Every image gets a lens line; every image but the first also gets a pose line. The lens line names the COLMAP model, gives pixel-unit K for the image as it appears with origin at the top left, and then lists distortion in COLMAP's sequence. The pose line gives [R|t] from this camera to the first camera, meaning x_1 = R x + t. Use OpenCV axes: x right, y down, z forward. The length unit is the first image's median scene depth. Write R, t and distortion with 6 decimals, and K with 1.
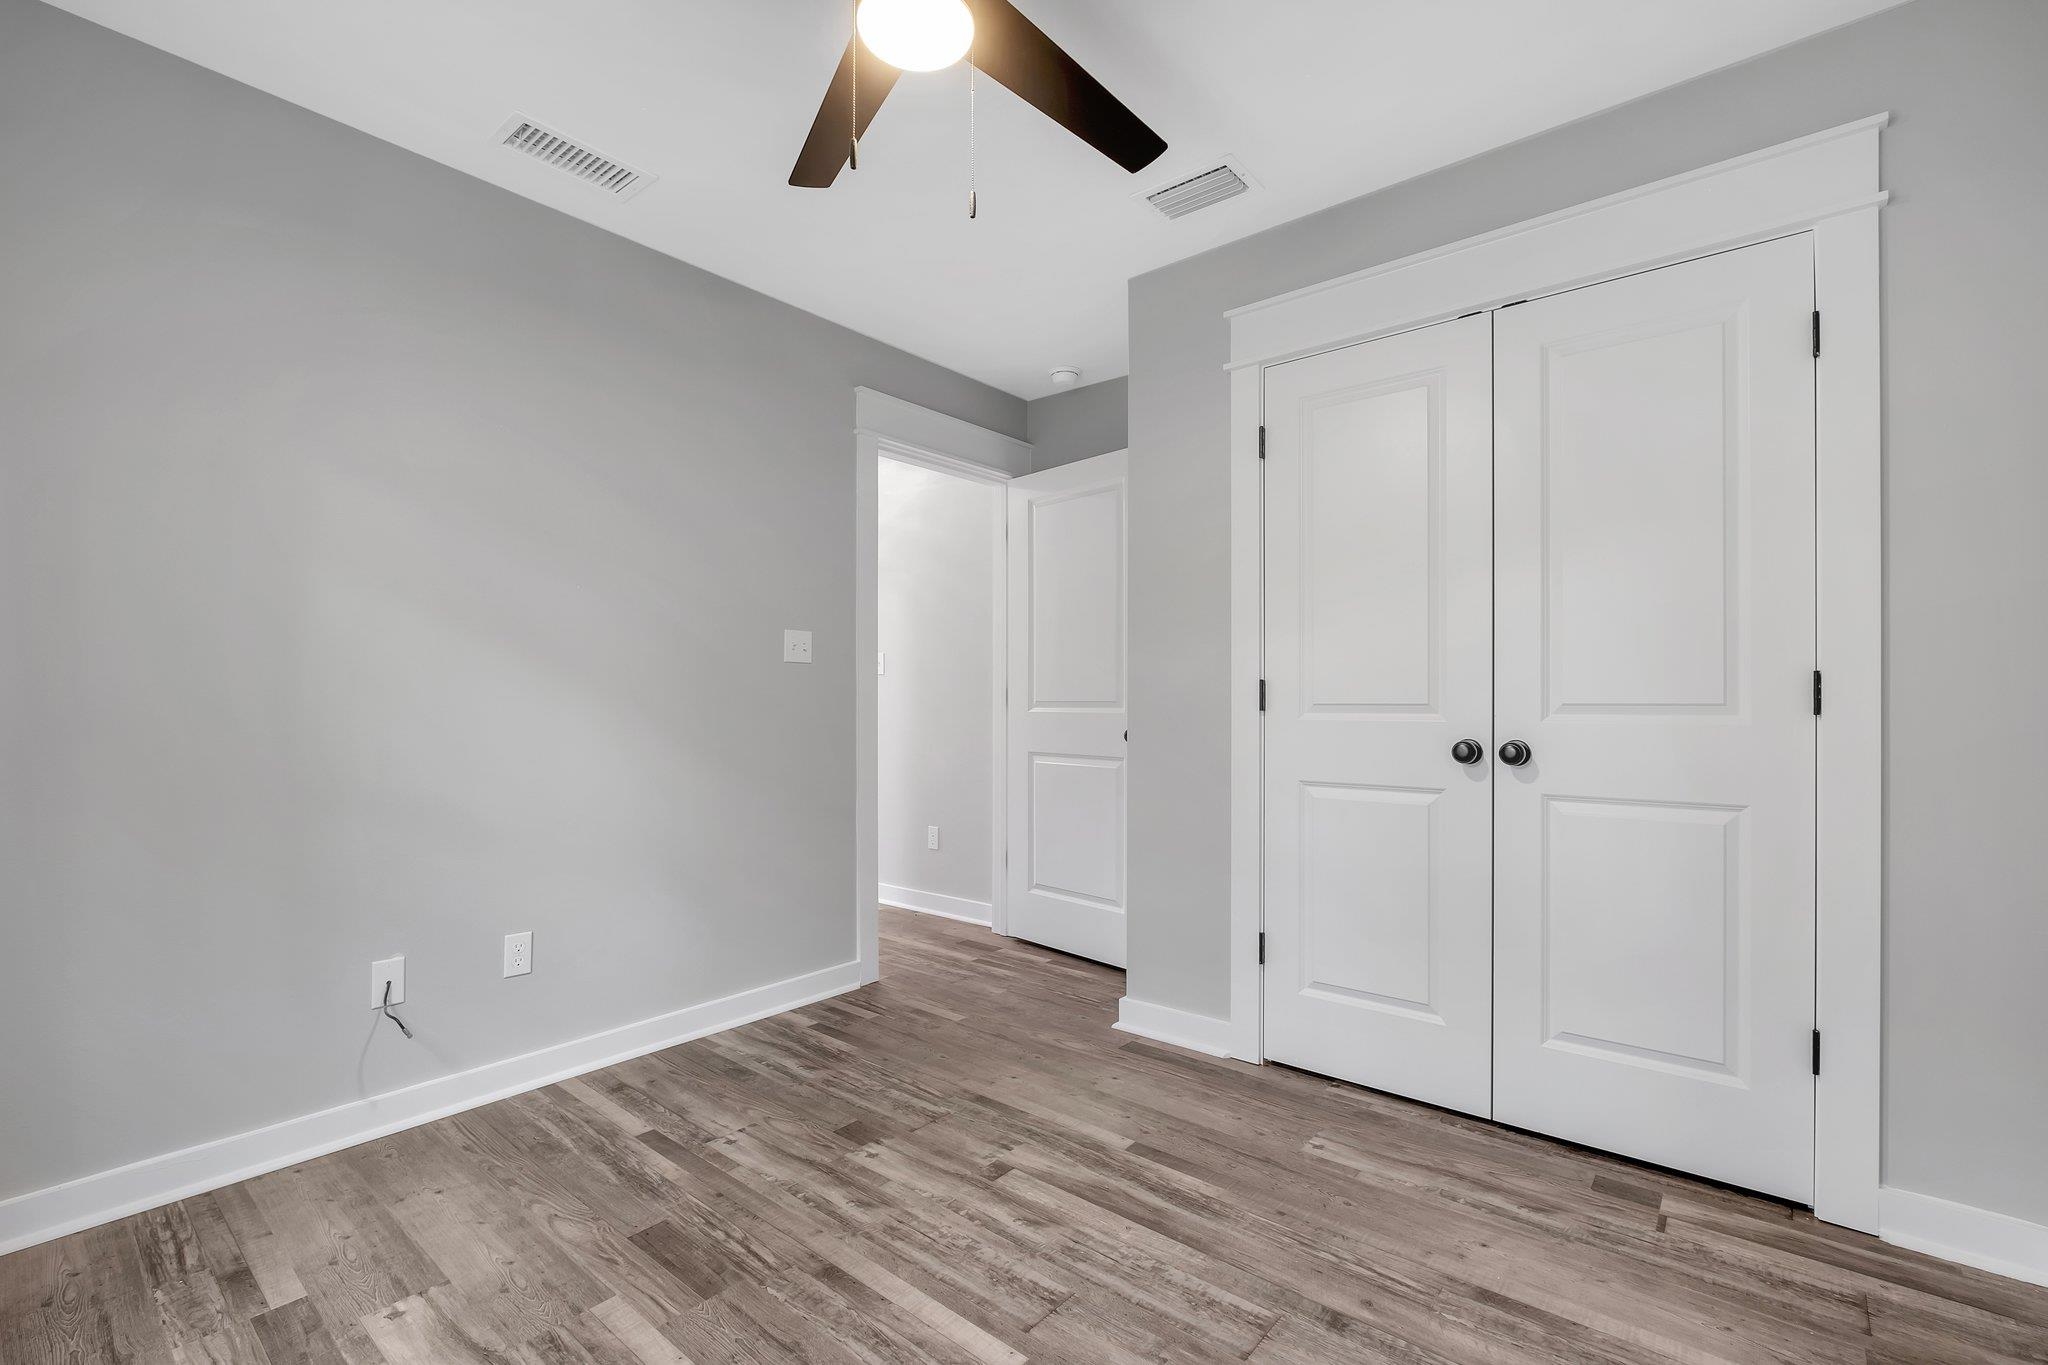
lens RADIAL K [[894.8, 0, 1054.9], [0, 894.8, 696.7], [0, 0, 1]] dist [-0.007244, 0.001067]
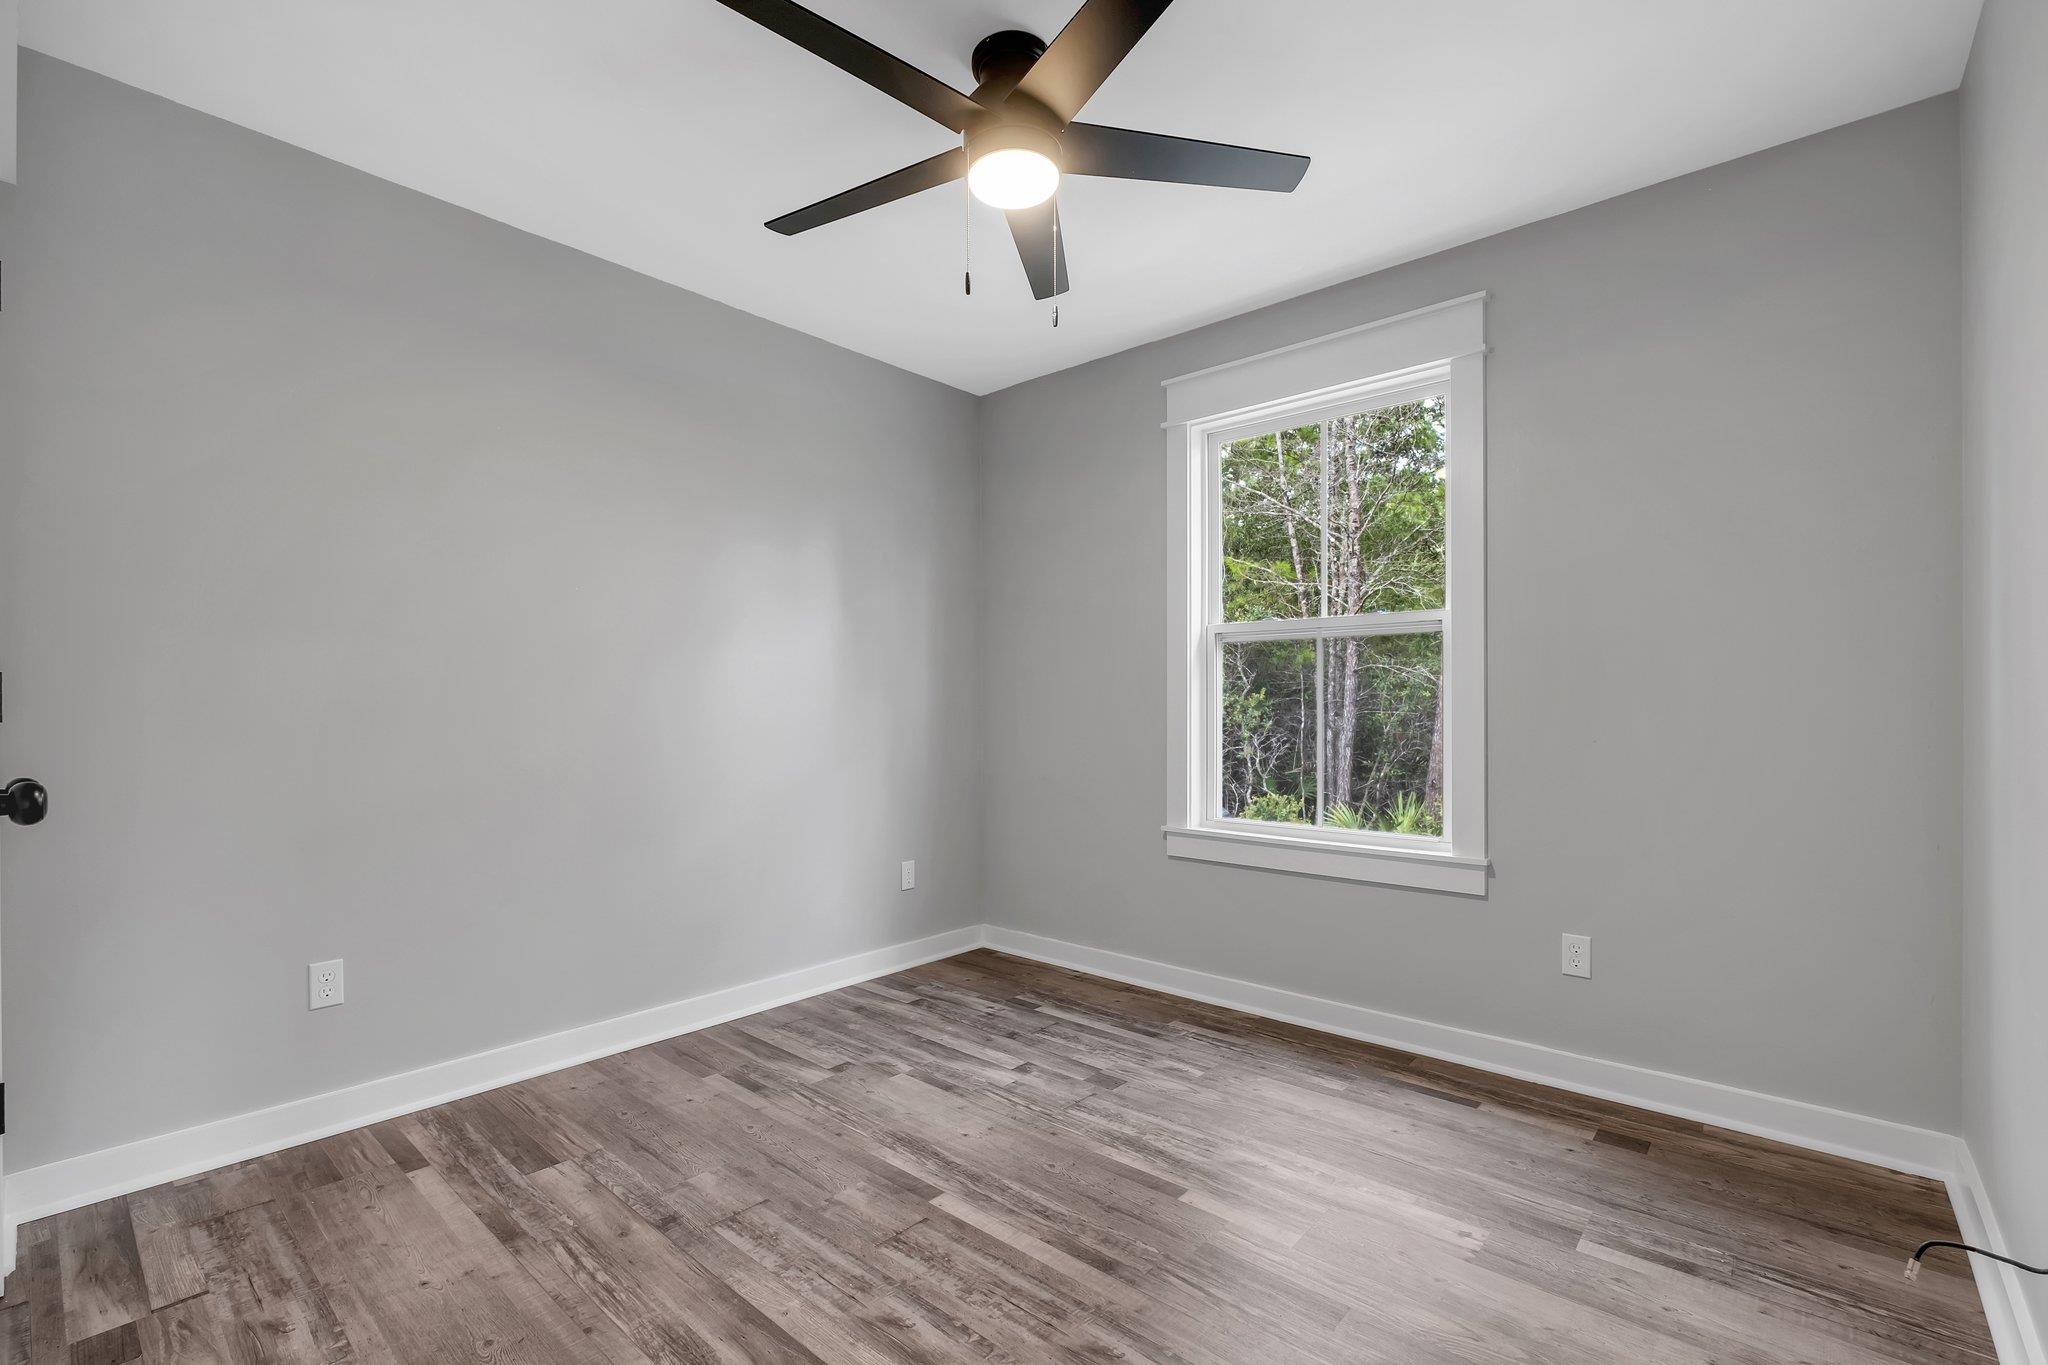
lens RADIAL K [[894.8, 0, 1054.9], [0, 894.8, 696.7], [0, 0, 1]] dist [-0.007244, 0.001067]
pose [[-0.999584, -0.000024, 0.028839, -0.222496], [-0.000387, 0.999921, -0.012568, 0.006999], [-0.028837, -0.012574, -0.999505, 2.026638]]
